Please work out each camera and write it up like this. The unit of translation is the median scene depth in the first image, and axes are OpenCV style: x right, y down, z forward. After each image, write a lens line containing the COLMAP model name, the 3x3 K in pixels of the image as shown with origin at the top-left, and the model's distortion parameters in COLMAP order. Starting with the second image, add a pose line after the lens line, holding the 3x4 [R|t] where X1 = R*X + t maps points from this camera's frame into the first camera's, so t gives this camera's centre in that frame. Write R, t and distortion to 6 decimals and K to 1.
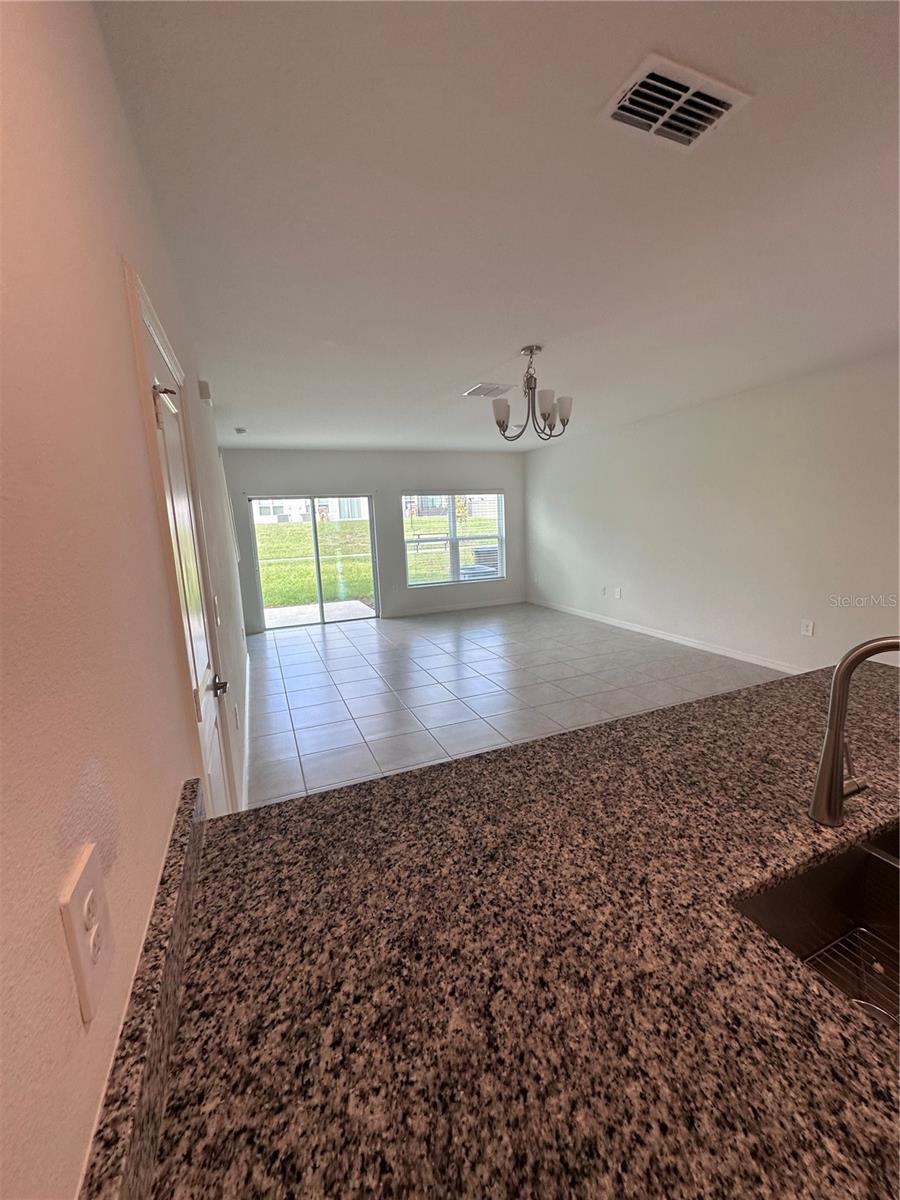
lens RADIAL K [[484.2, 0, 449.0], [0, 484.2, 598.2], [0, 0, 1]] dist [0.000307, 0.000132]
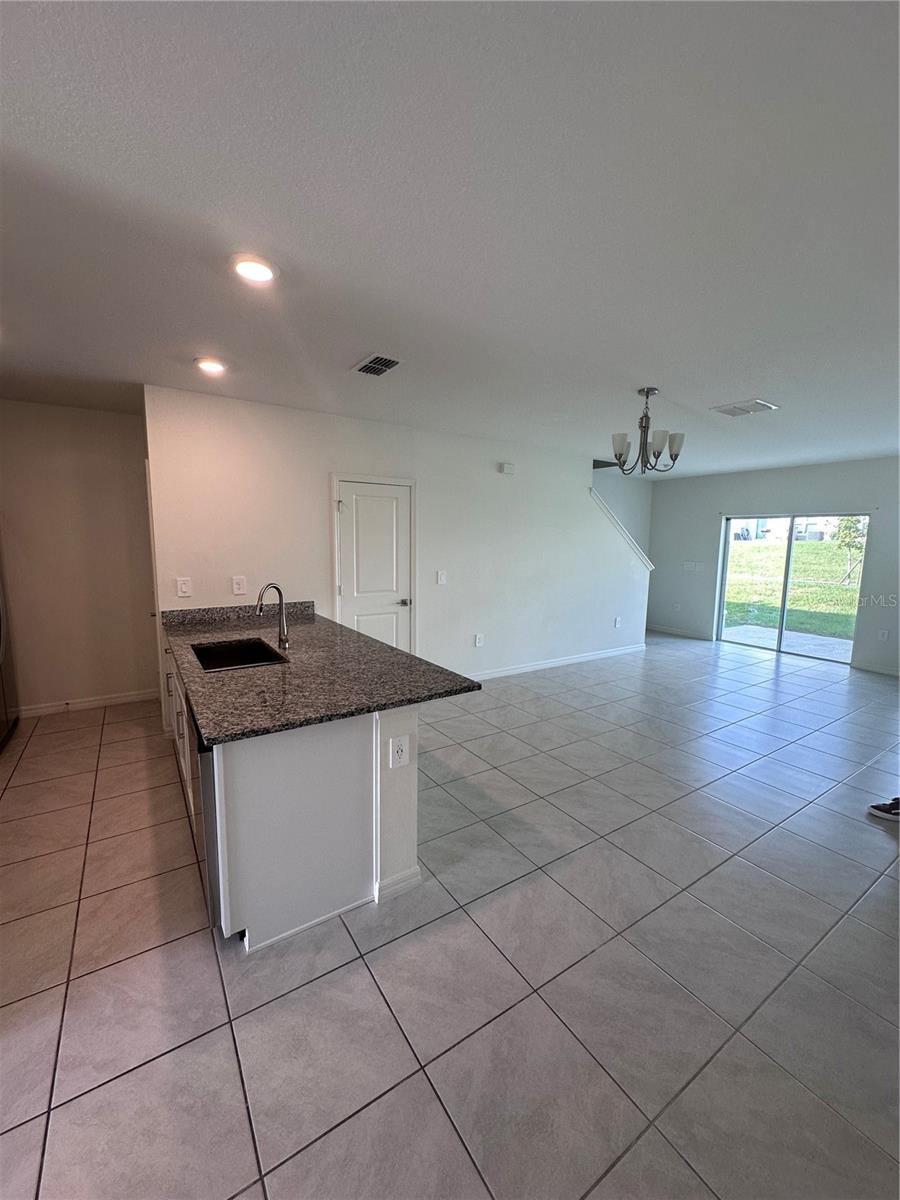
lens RADIAL K [[484.2, 0, 449.0], [0, 484.2, 598.2], [0, 0, 1]] dist [0.000307, 0.000132]
pose [[0.185810, 0.166842, -0.968317, 1.206277], [-0.182833, 0.974139, 0.132761, -0.129952], [0.965426, 0.152372, 0.211509, 0.419265]]
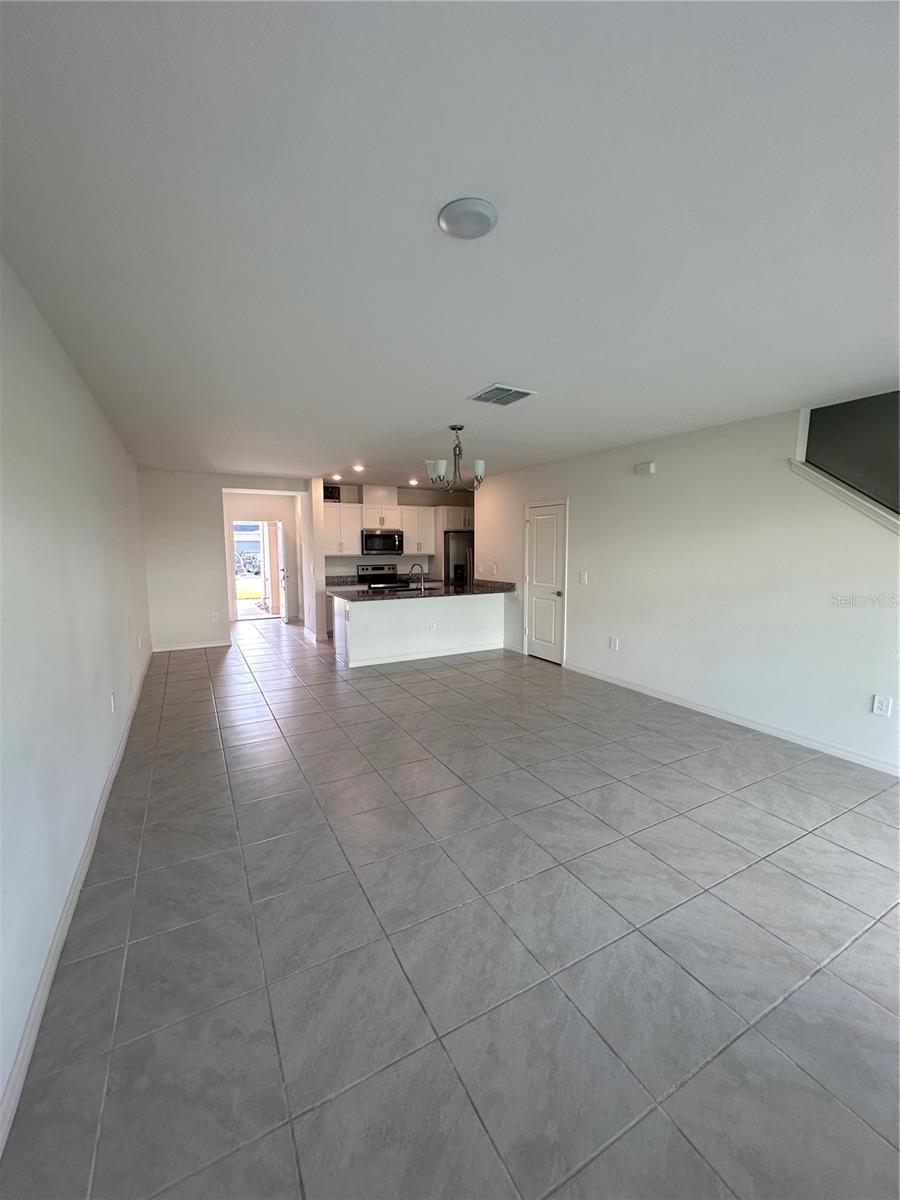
lens RADIAL K [[480.5, 0, 450.0], [0, 480.5, 600.0], [0, 0, 1]] dist [-0.001279, -0.000150]
pose [[-0.993090, 0.054017, -0.104181, 0.353901], [0.022589, 0.959151, 0.281990, -0.428784], [0.115157, 0.277689, -0.953744, 2.444050]]
